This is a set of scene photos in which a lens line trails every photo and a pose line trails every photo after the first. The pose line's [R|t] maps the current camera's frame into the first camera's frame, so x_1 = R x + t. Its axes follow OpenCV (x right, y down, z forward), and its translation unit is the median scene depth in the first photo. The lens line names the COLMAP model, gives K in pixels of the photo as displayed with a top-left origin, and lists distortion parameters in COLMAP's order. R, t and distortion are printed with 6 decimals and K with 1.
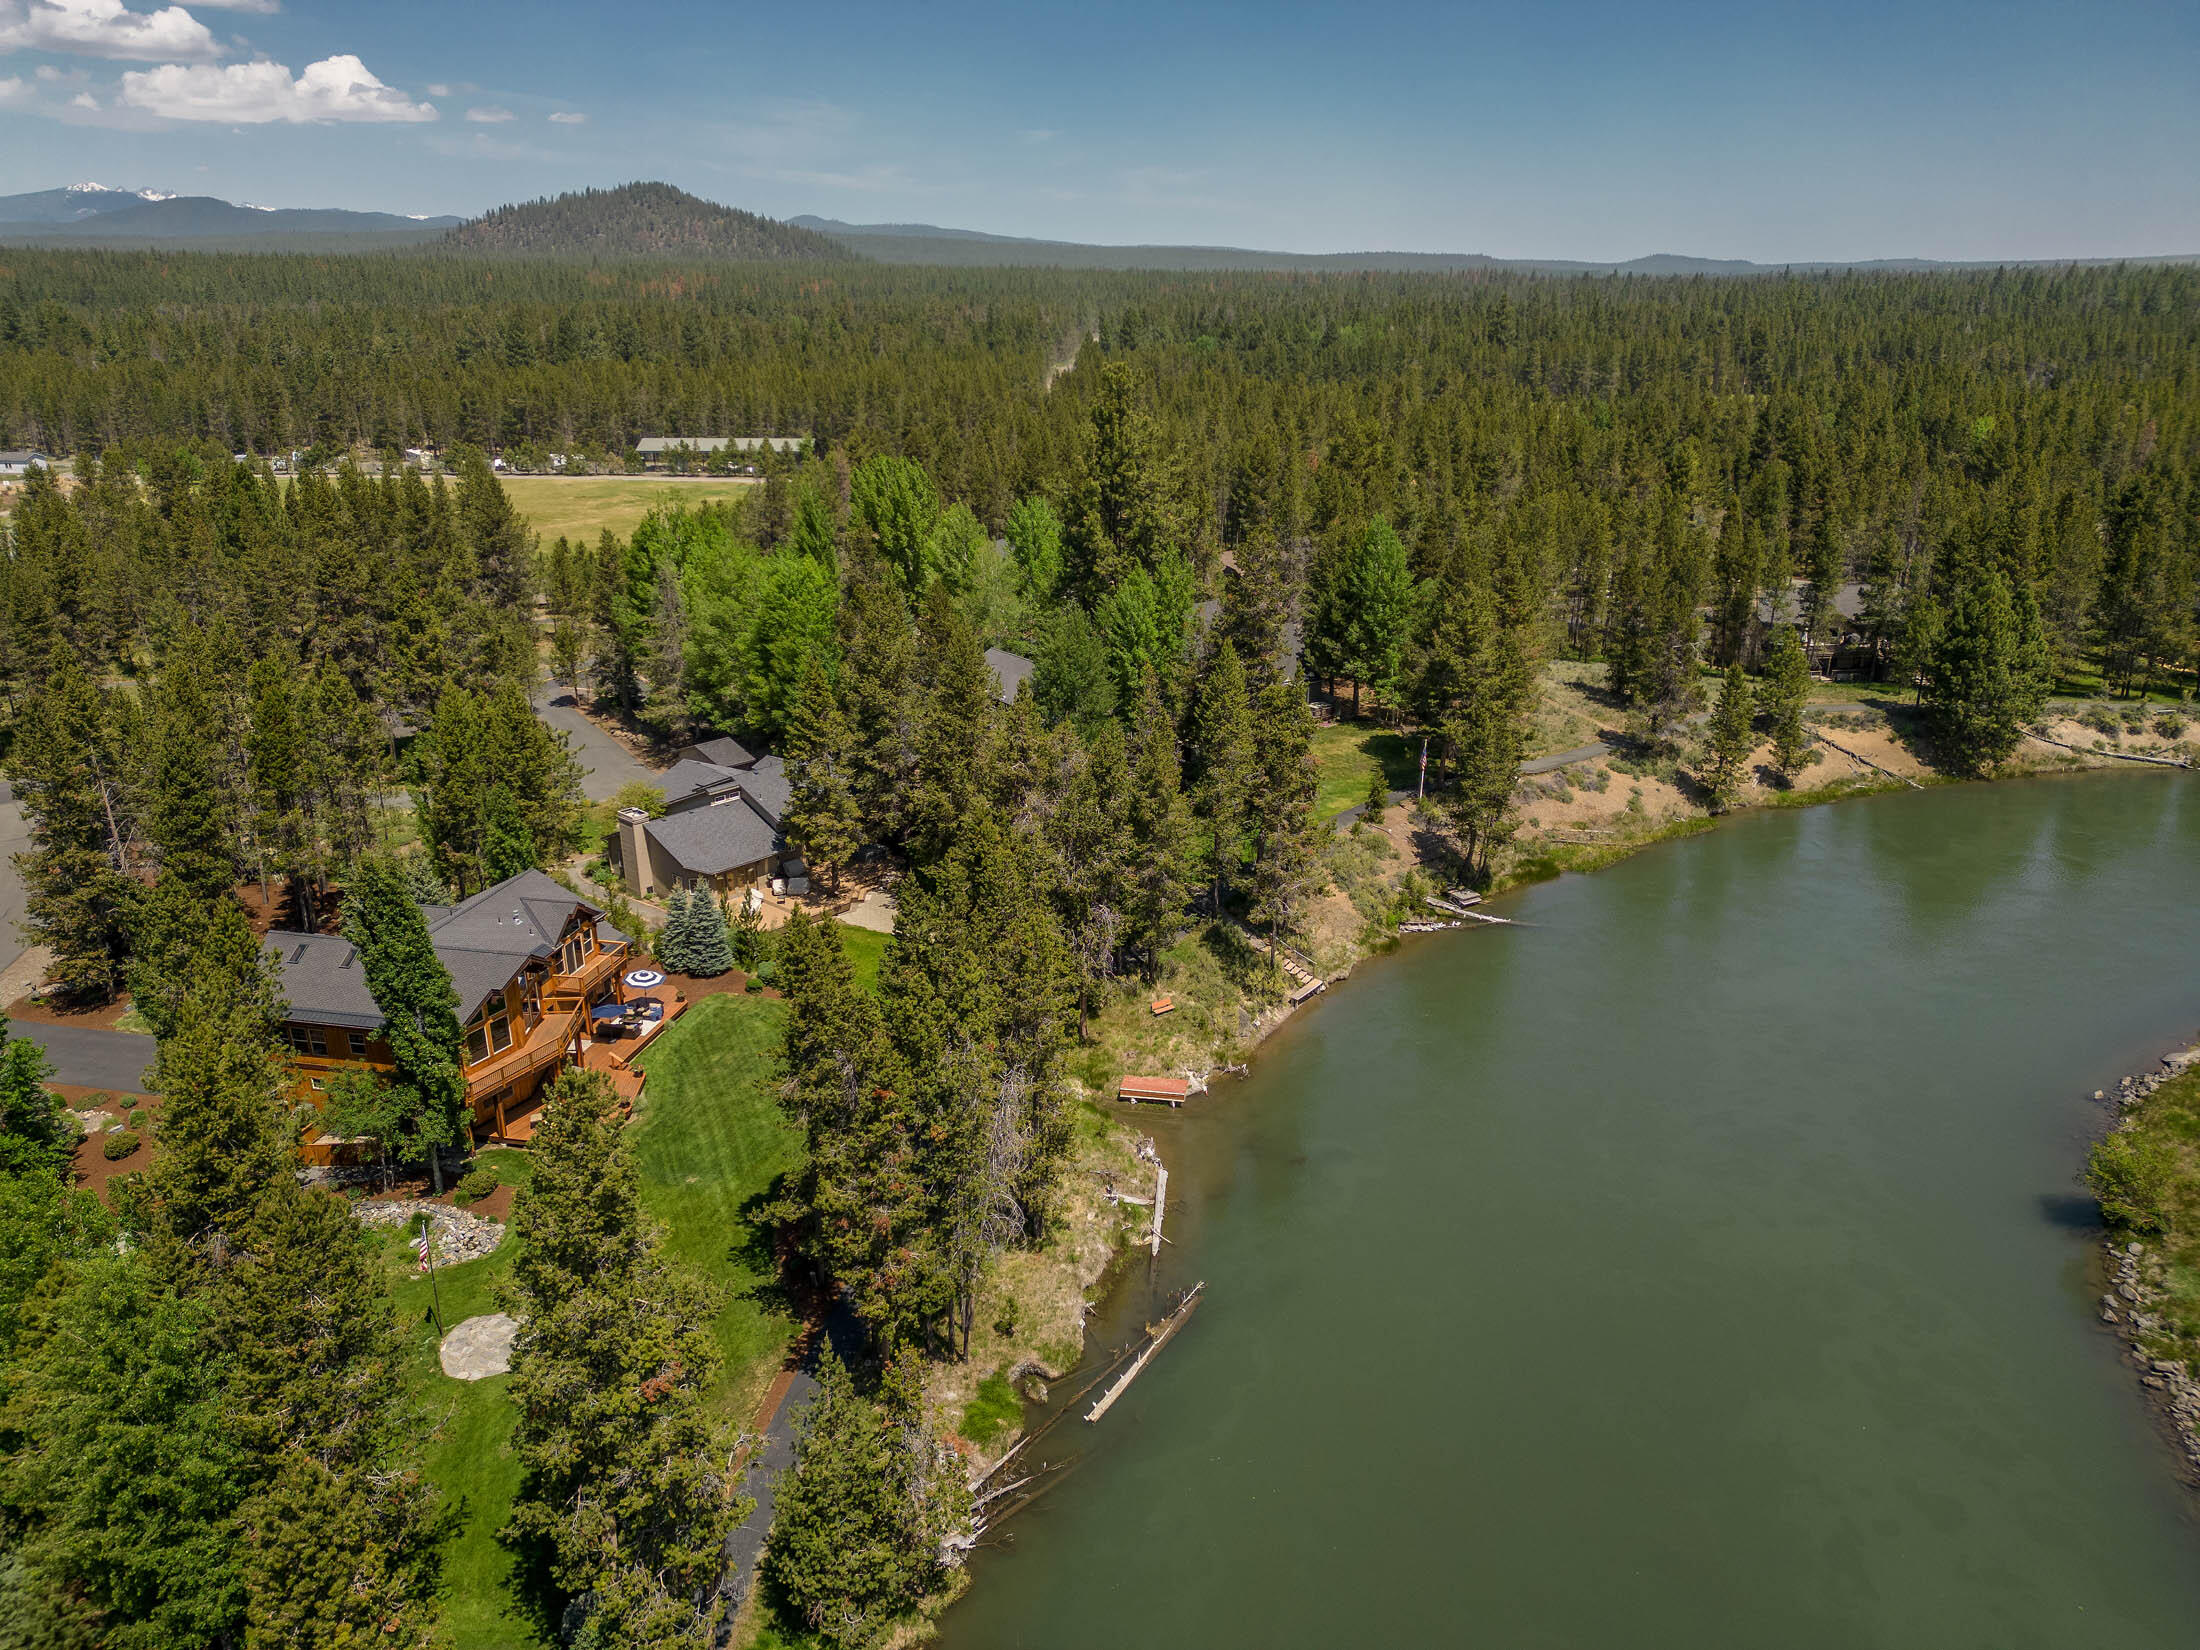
lens RADIAL K [[1520.8, 0, 1100.0], [0, 1520.8, 825.0], [0, 0, 1]] dist [0.086394, -0.069514]
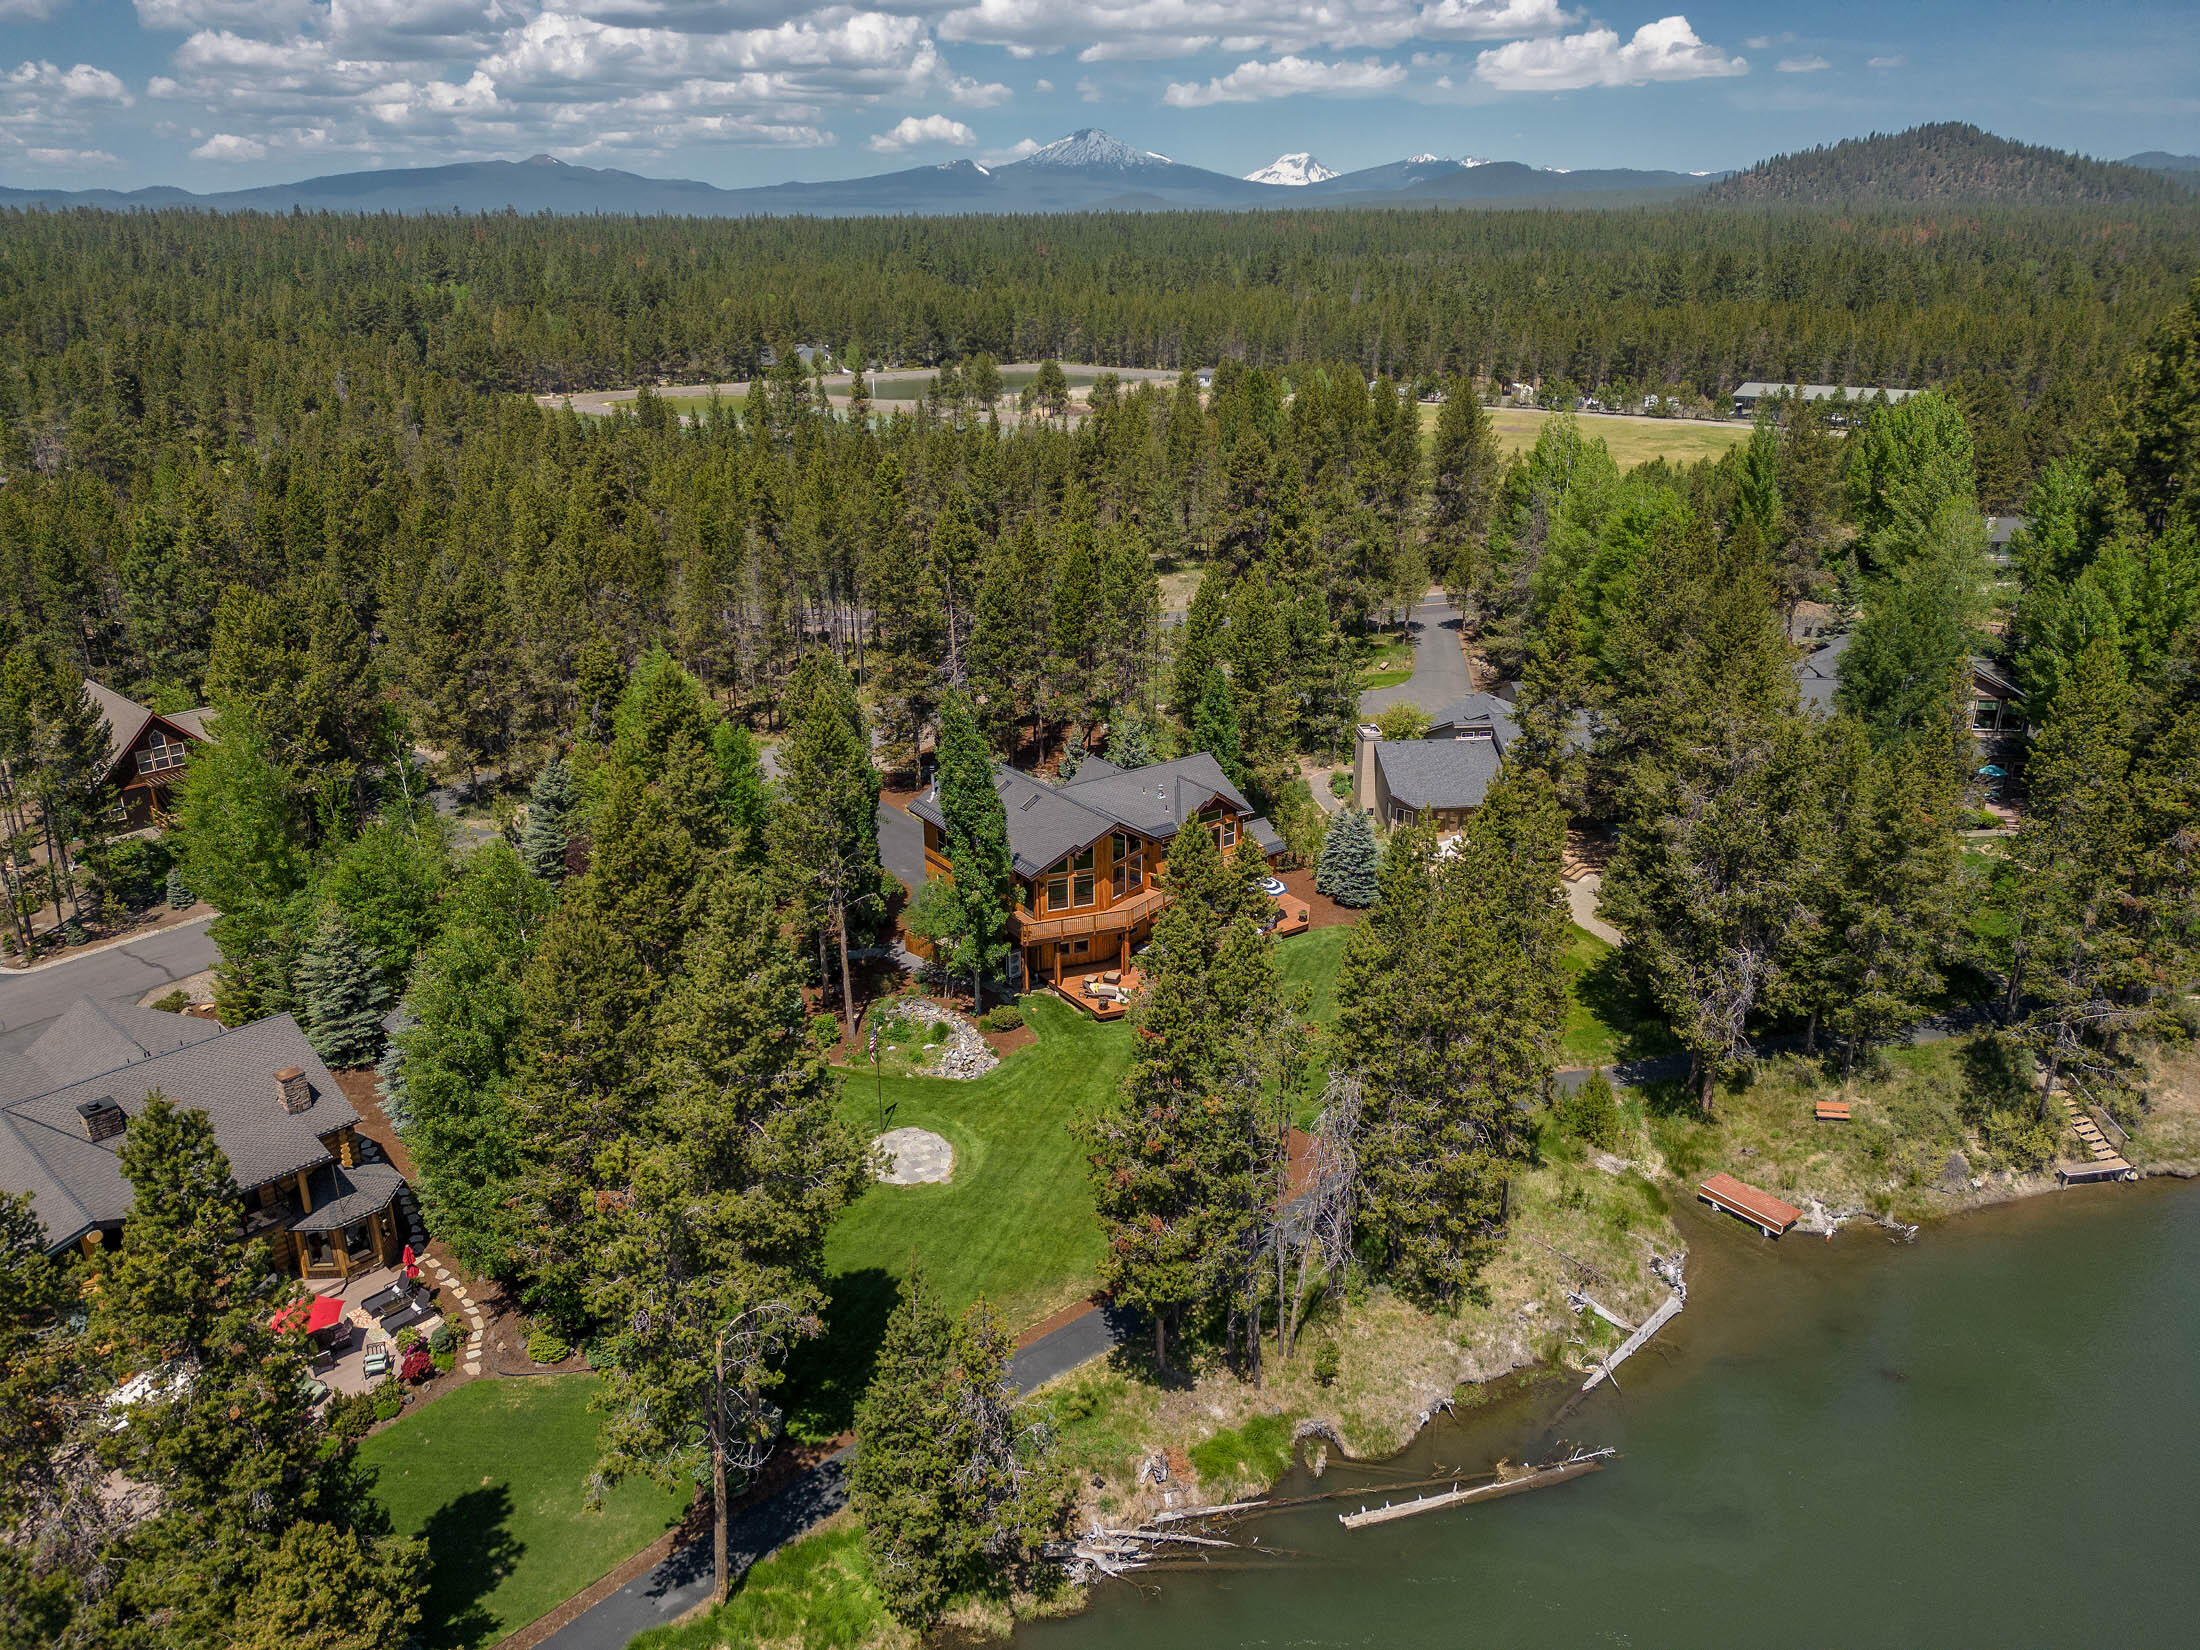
lens RADIAL K [[1520.8, 0, 1100.0], [0, 1520.8, 825.0], [0, 0, 1]] dist [0.086394, -0.069514]
pose [[0.751273, 0.241362, -0.614275, 0.216430], [-0.224960, 0.968643, 0.105469, -0.015701], [0.620469, 0.058951, 0.782012, 0.192136]]
